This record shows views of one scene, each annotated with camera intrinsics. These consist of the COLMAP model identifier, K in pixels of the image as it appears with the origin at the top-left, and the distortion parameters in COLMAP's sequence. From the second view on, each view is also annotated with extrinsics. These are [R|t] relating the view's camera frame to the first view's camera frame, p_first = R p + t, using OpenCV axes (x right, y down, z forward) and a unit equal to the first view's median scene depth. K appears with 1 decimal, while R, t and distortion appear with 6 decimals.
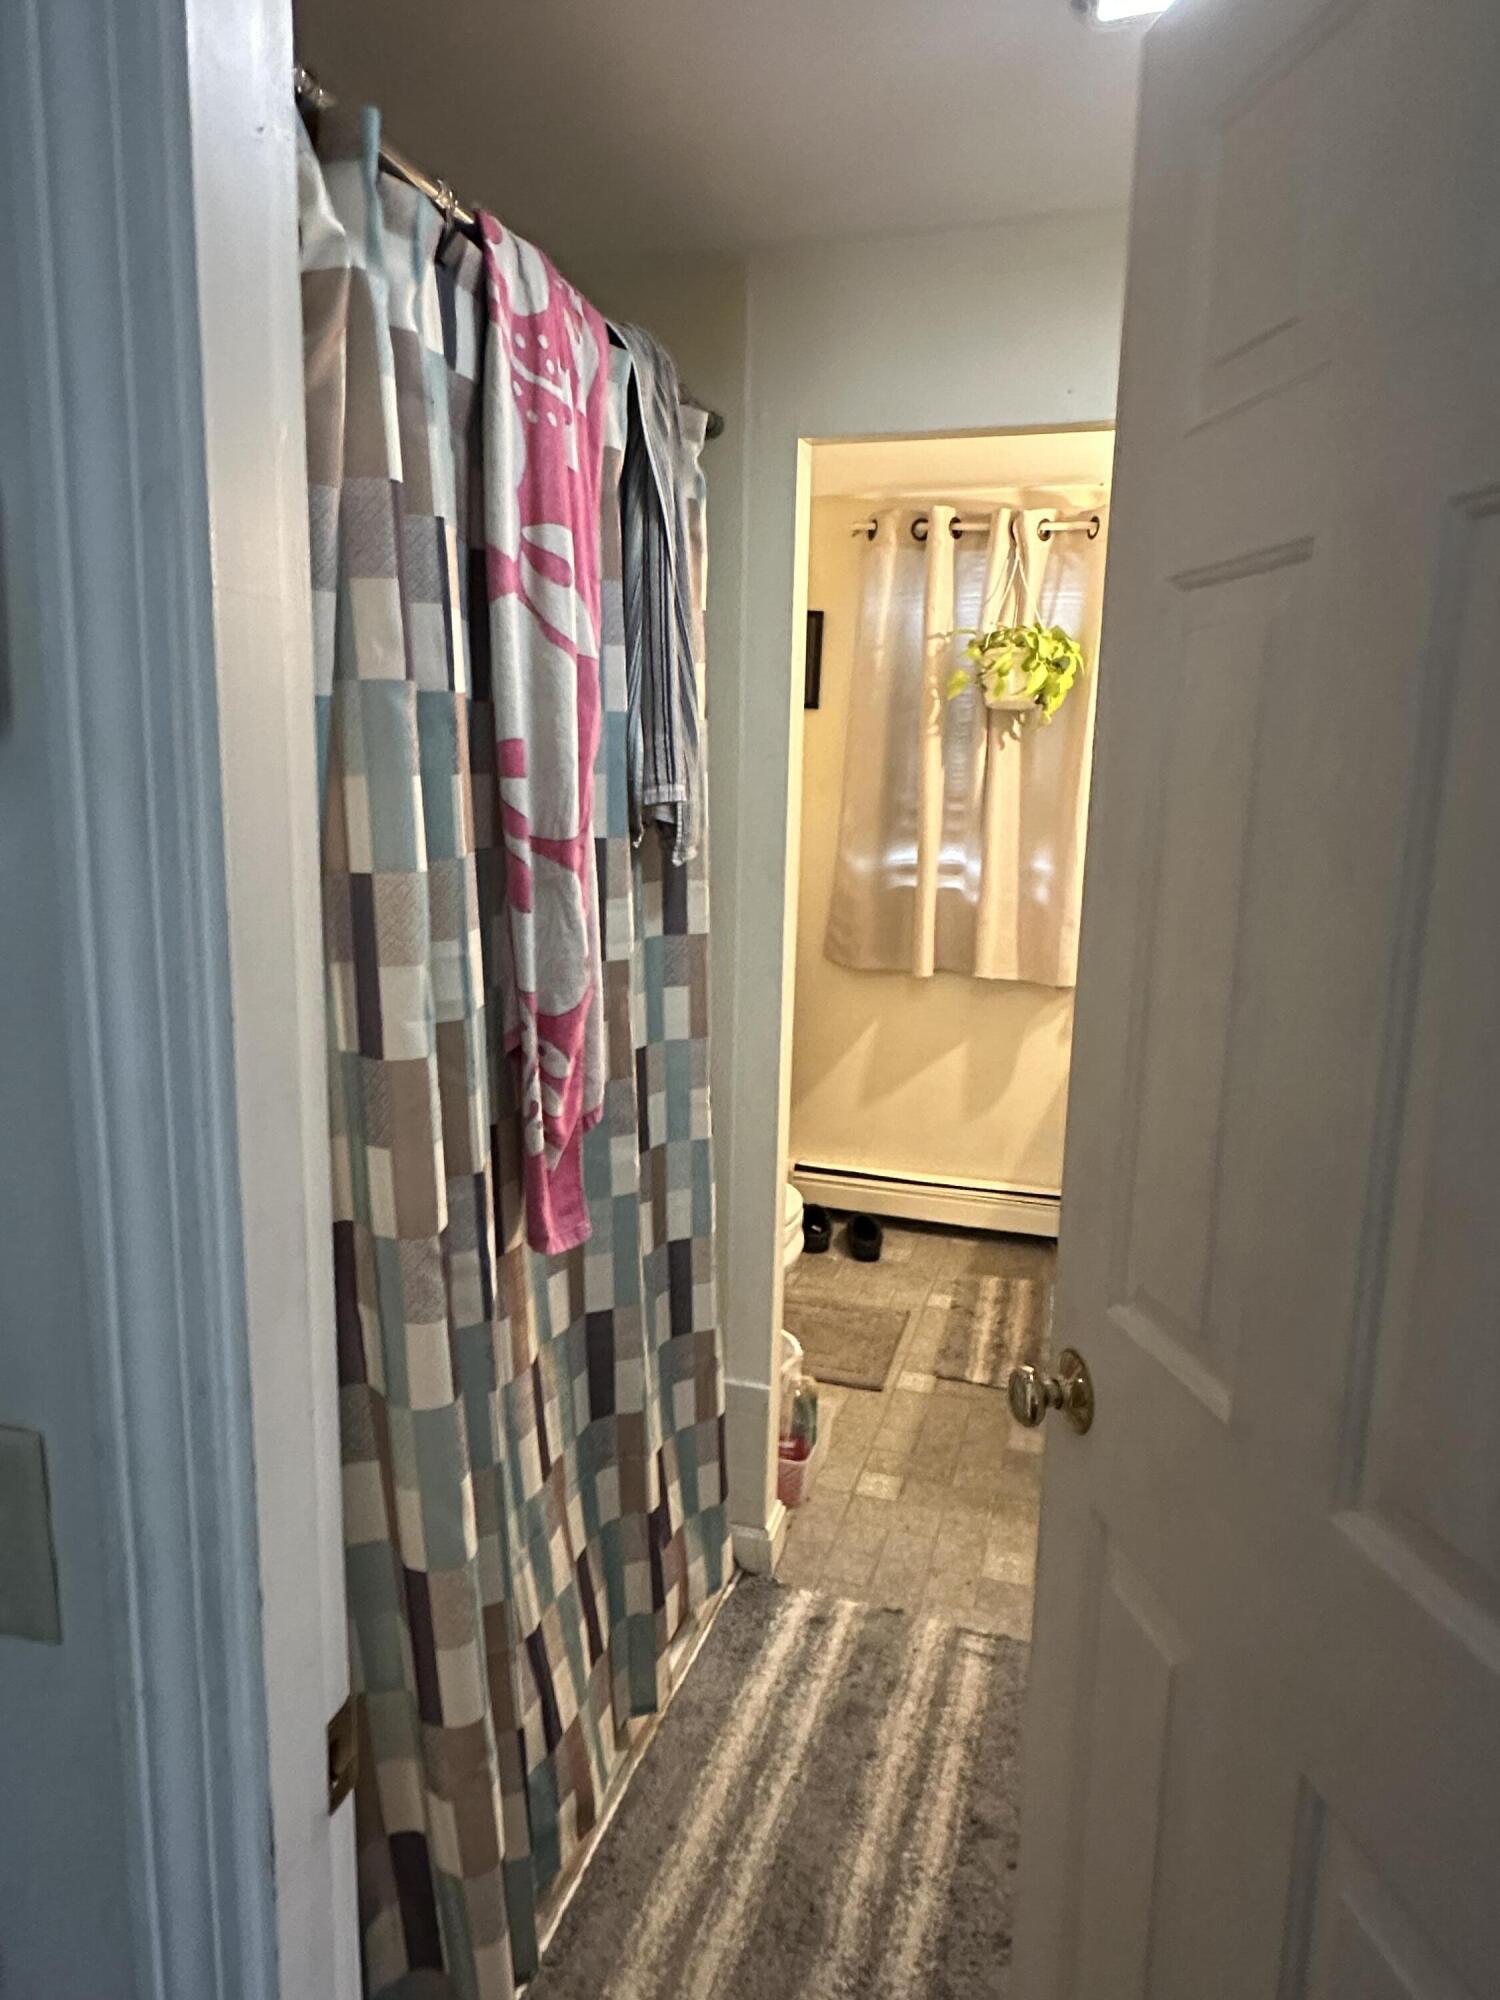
lens RADIAL K [[1268.9, 0, 753.4], [0, 1268.9, 1001.9], [0, 0, 1]] dist [-0.006228, -0.004582]
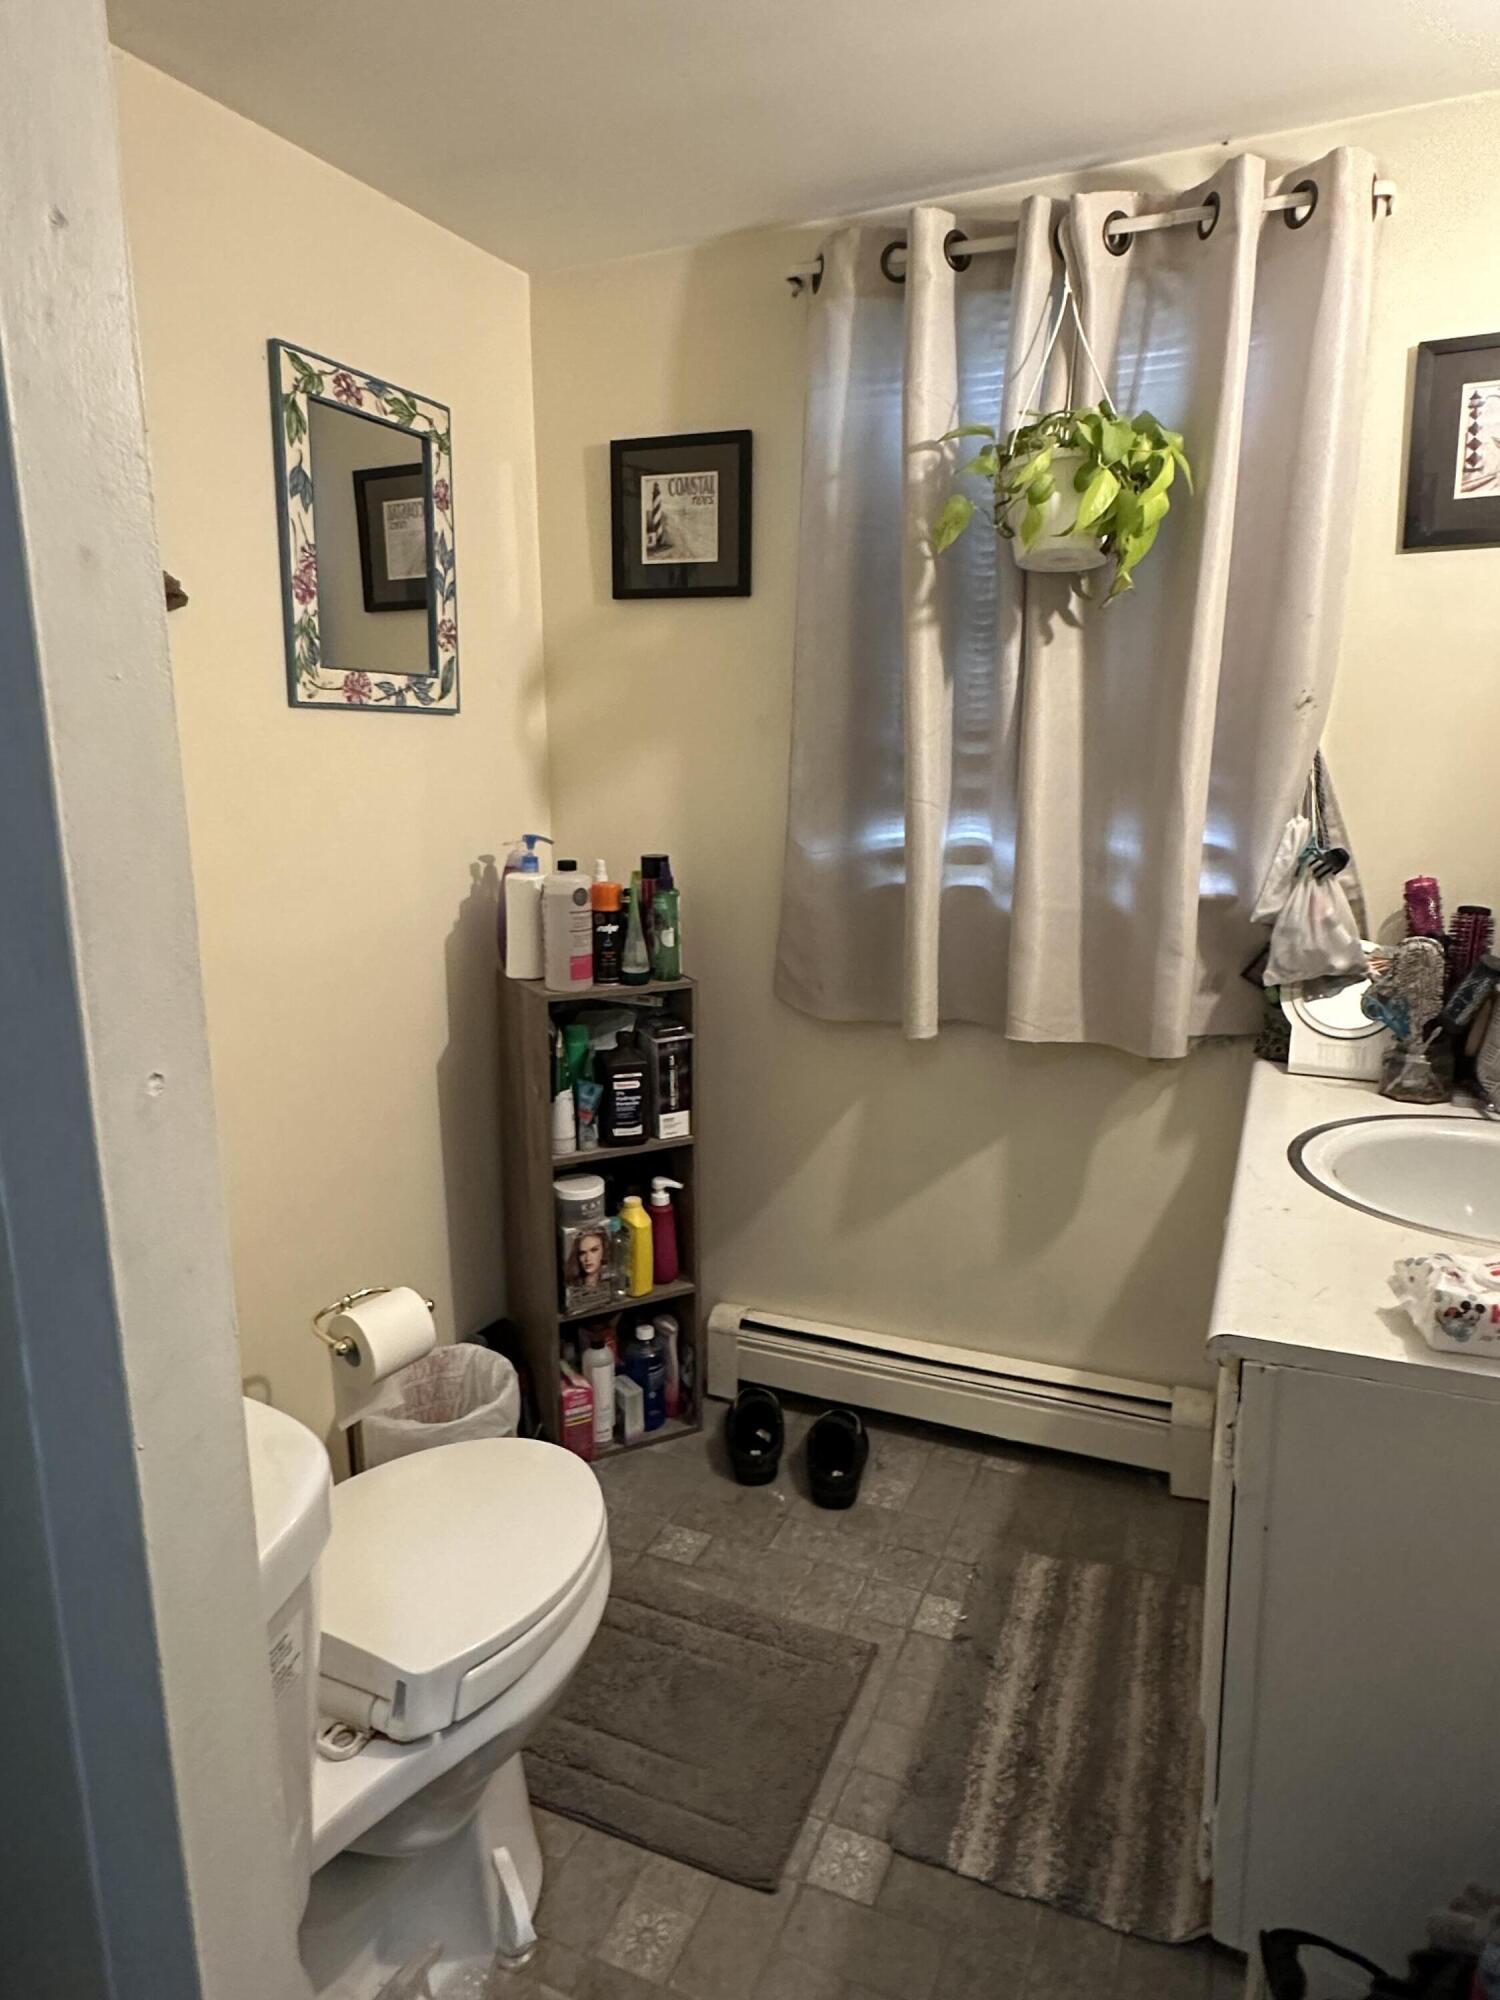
lens RADIAL K [[1268.9, 0, 744.0], [0, 1268.9, 1000.5], [0, 0, 1]] dist [-0.006228, -0.004582]
pose [[0.992499, -0.010412, -0.121810, 0.129189], [0.012830, 0.999736, 0.019083, -0.051570], [0.121579, -0.020502, 0.992370, 0.418295]]
